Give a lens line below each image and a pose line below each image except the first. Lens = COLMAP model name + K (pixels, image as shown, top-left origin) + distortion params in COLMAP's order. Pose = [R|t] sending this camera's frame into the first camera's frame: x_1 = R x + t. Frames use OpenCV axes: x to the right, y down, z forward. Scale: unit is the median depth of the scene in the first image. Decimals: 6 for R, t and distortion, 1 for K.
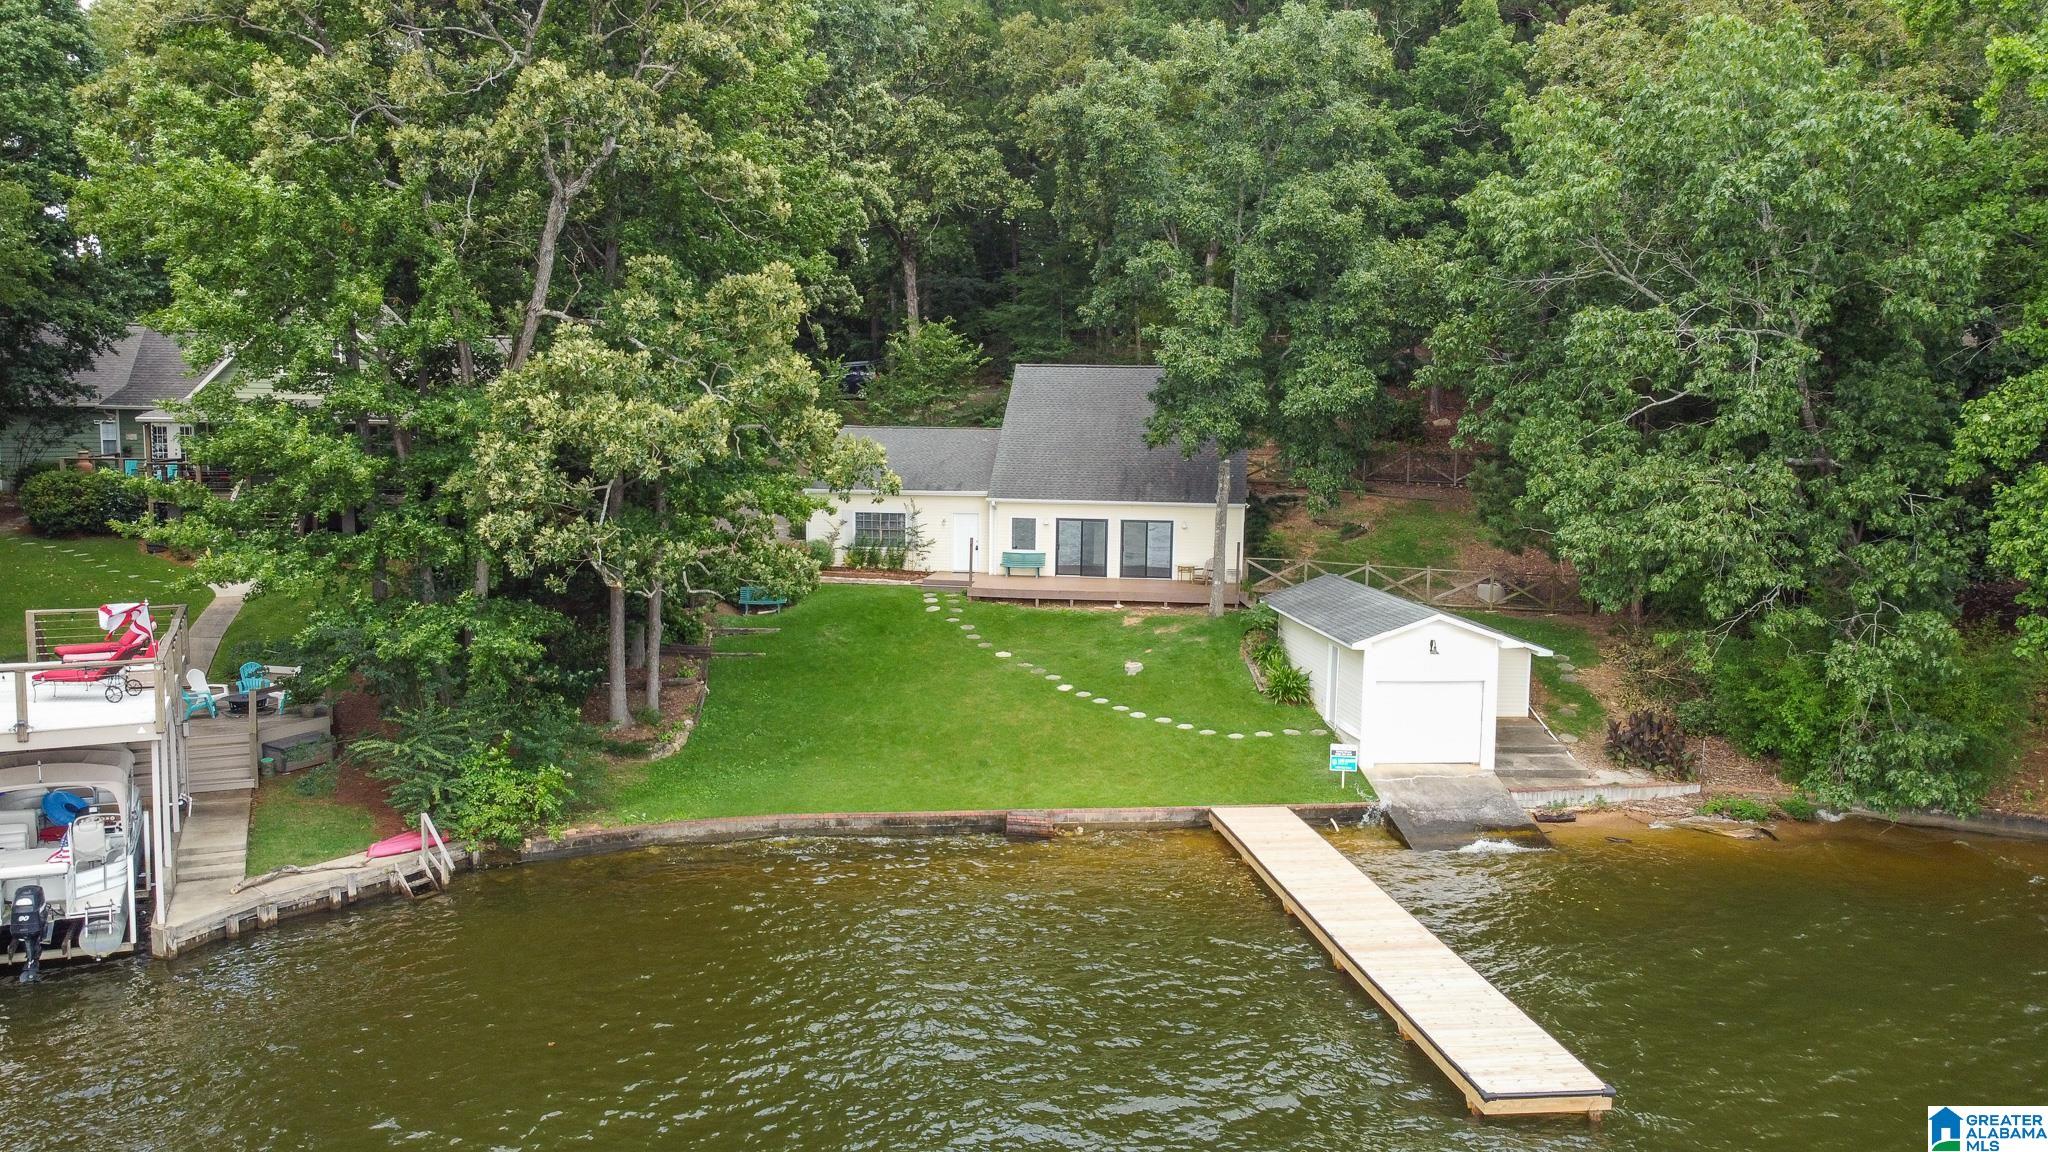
lens RADIAL K [[1581.8, 0, 1033.0], [0, 1581.8, 580.0], [0, 0, 1]] dist [-0.011278, 0.012253]
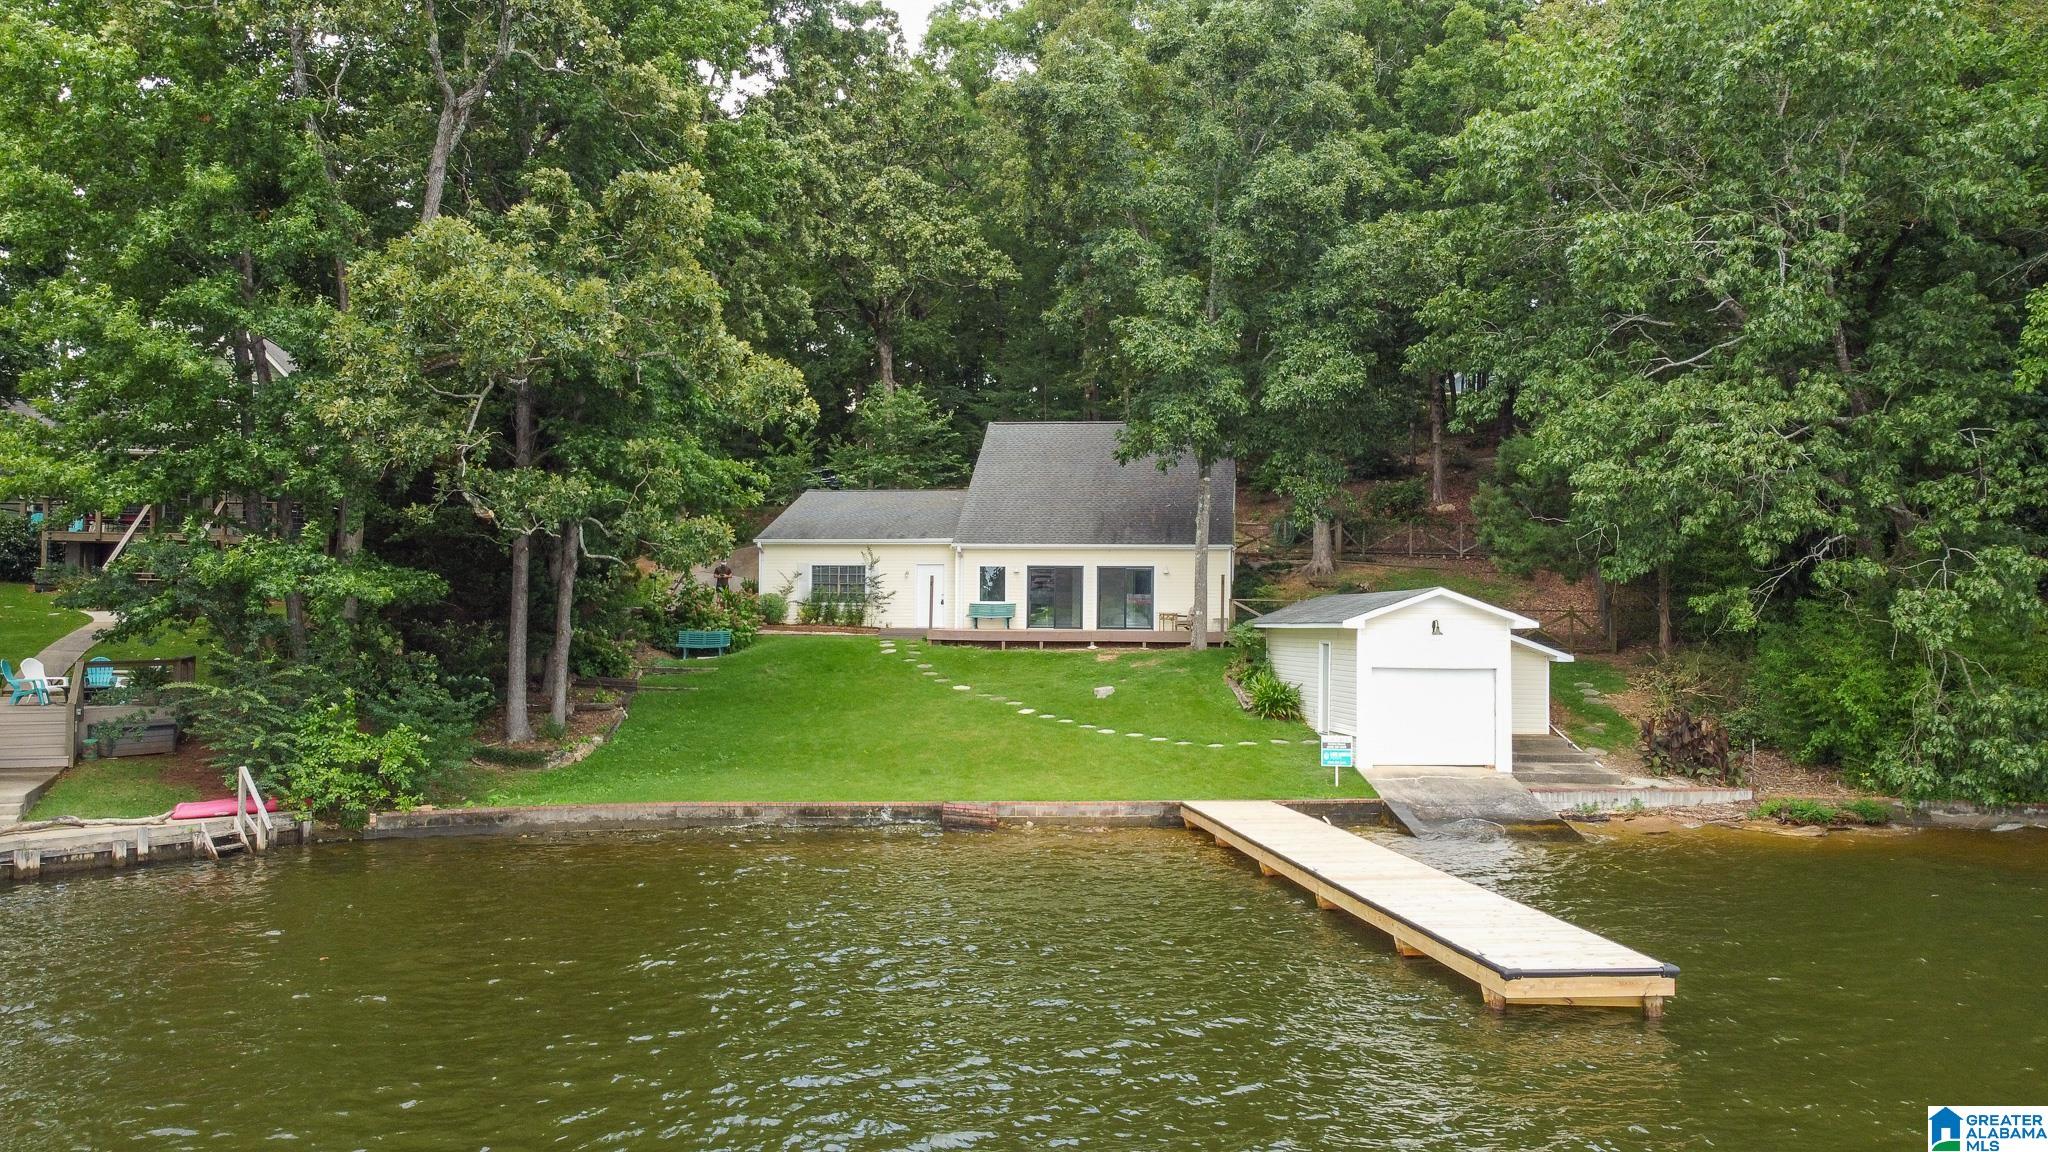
lens RADIAL K [[1581.8, 0, 1033.3], [0, 1581.8, 575.1], [0, 0, 1]] dist [-0.011278, 0.012253]
pose [[0.999949, -0.003337, -0.009515, 0.036690], [0.001972, 0.990149, -0.140007, 0.130320], [0.009889, 0.139981, 0.990105, 0.120200]]
